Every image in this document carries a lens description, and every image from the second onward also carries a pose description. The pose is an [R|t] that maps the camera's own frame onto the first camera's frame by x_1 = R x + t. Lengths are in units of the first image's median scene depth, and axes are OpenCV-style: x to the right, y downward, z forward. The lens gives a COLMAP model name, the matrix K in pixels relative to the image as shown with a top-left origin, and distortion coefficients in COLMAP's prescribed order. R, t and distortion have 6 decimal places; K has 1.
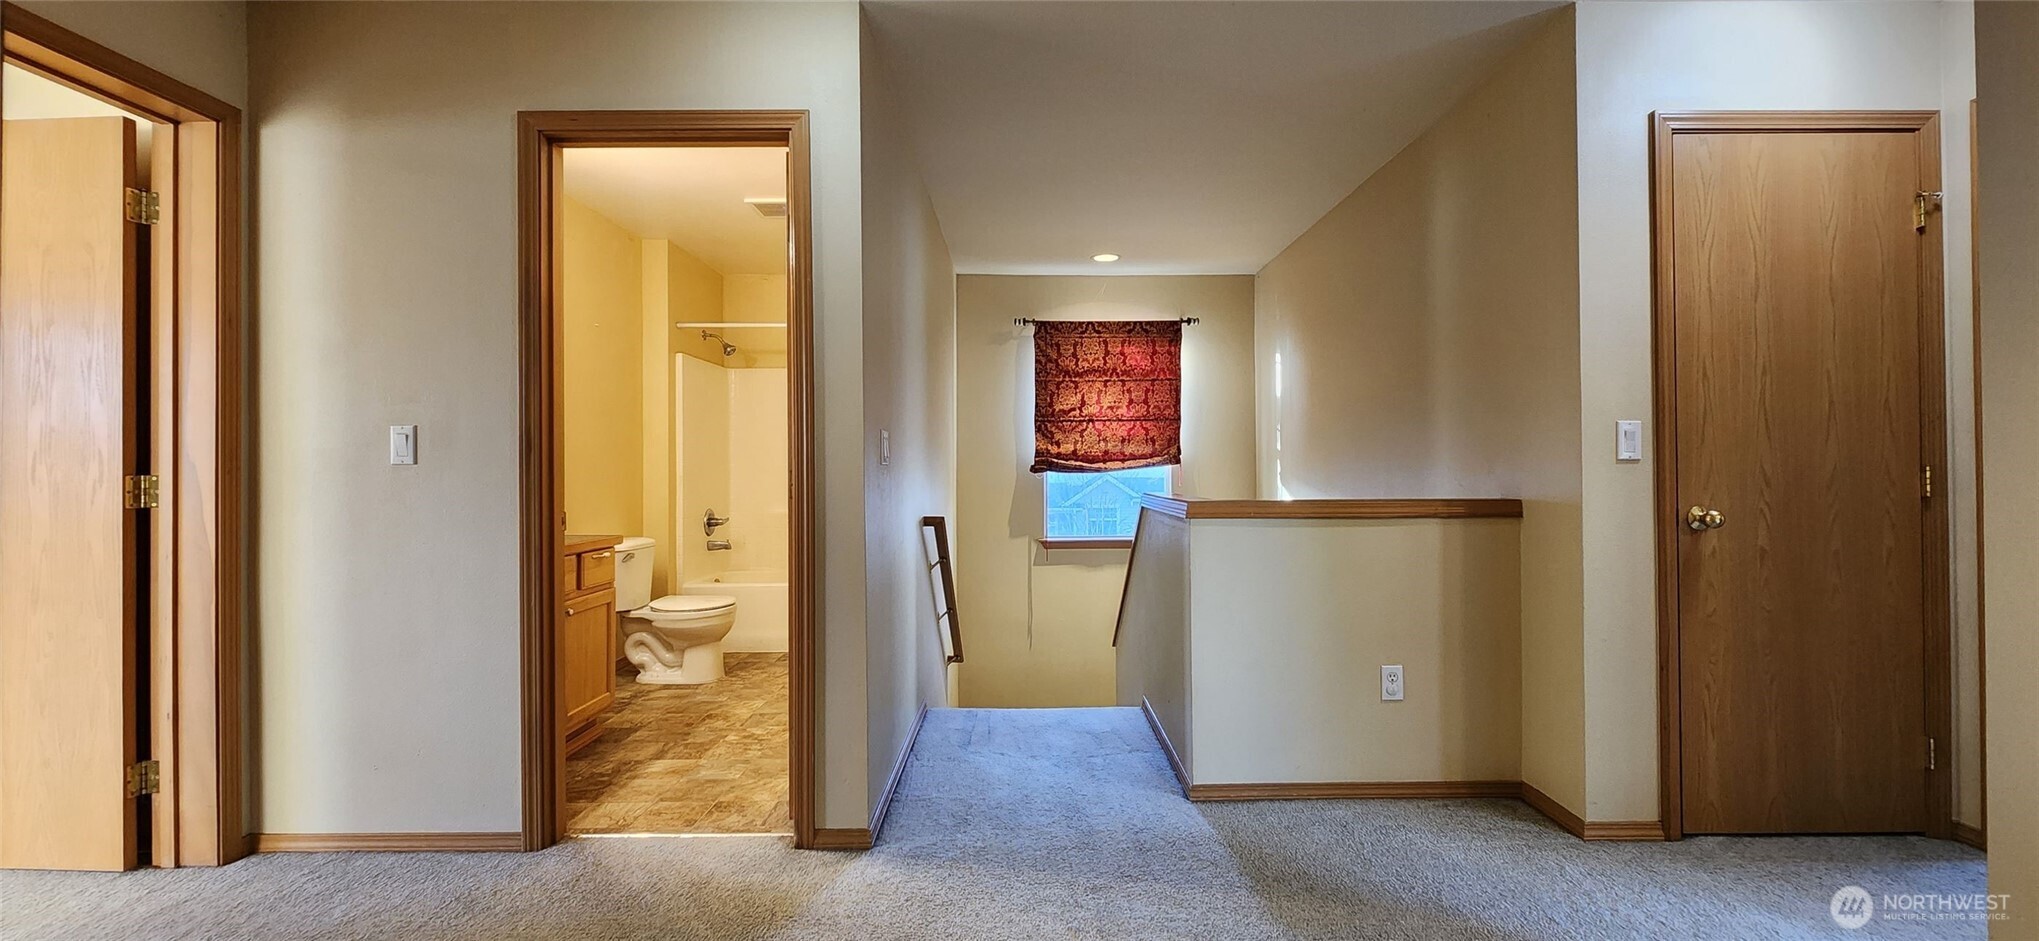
lens RADIAL K [[828.0, 0, 1020.4], [0, 828.0, 465.1], [0, 0, 1]] dist [0.001789, -0.001090]
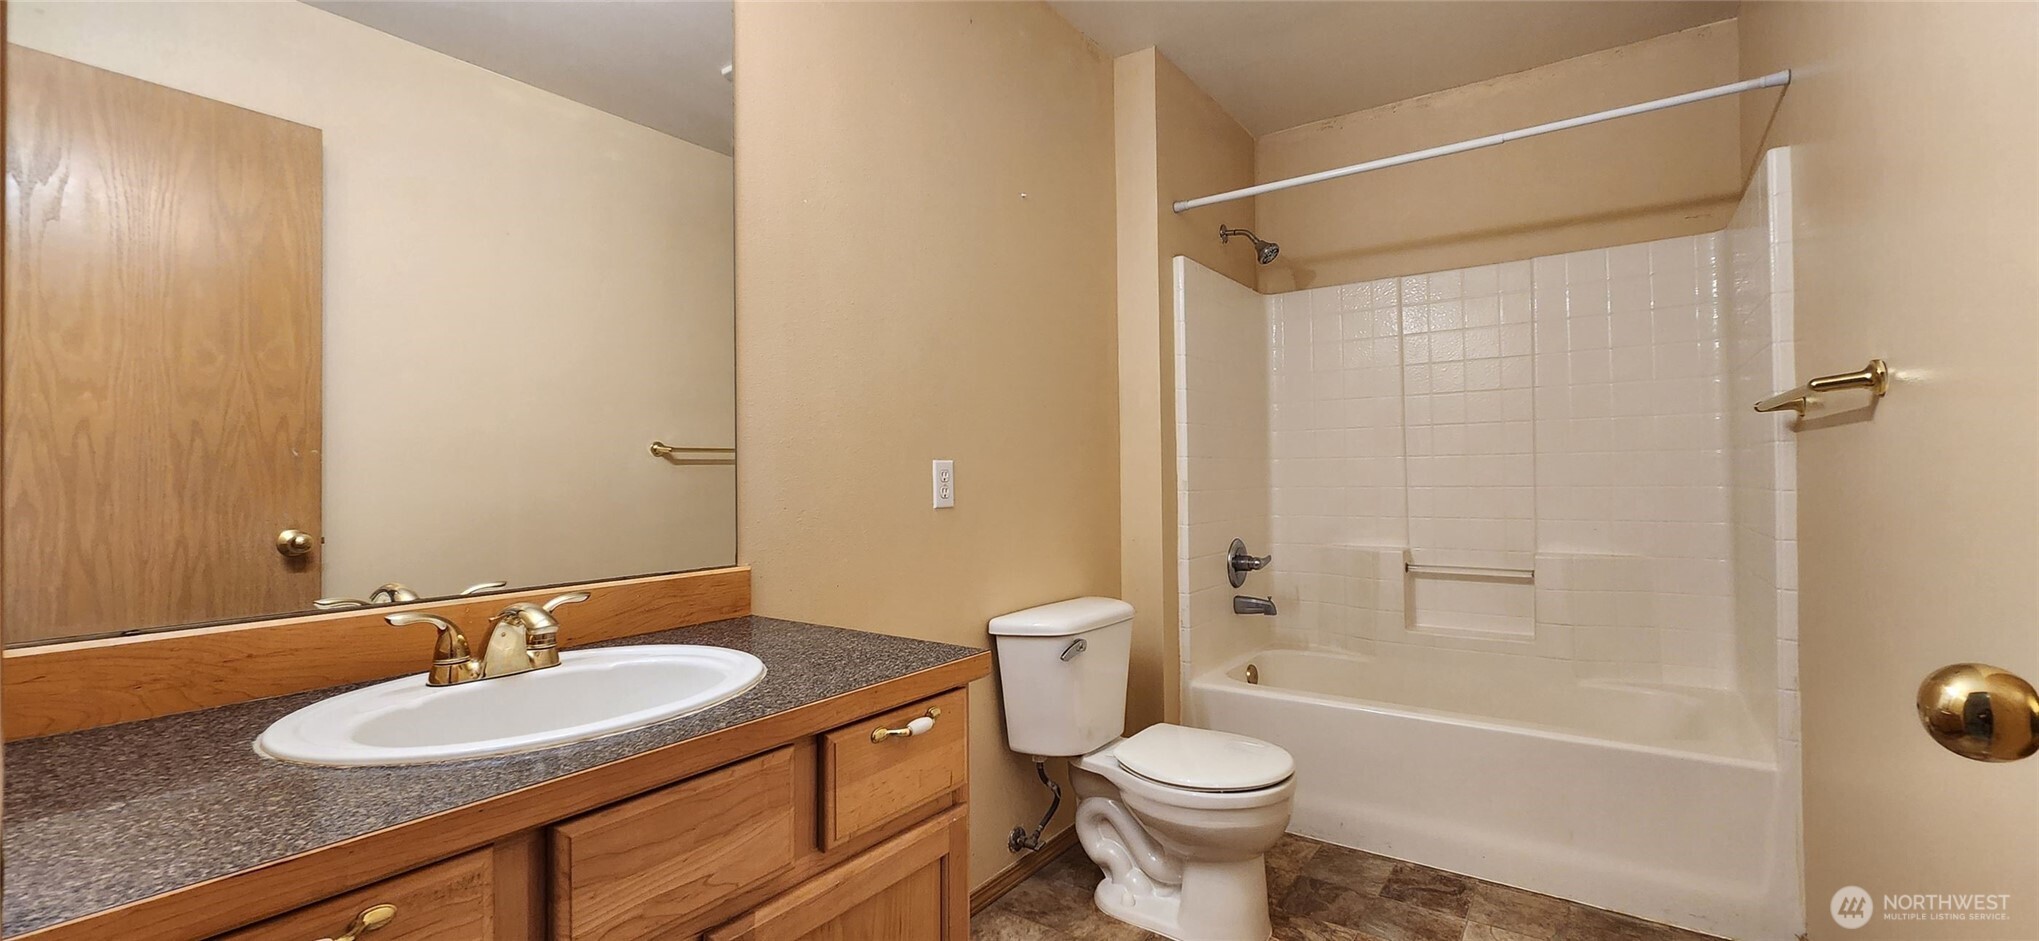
lens RADIAL K [[828.0, 0, 1018.0], [0, 828.0, 468.2], [0, 0, 1]] dist [0.001789, -0.001090]
pose [[0.810917, -0.013326, -0.585009, -0.182780], [0.013984, 0.999896, -0.003392, 0.005252], [0.584994, -0.005430, 0.811020, 0.502310]]
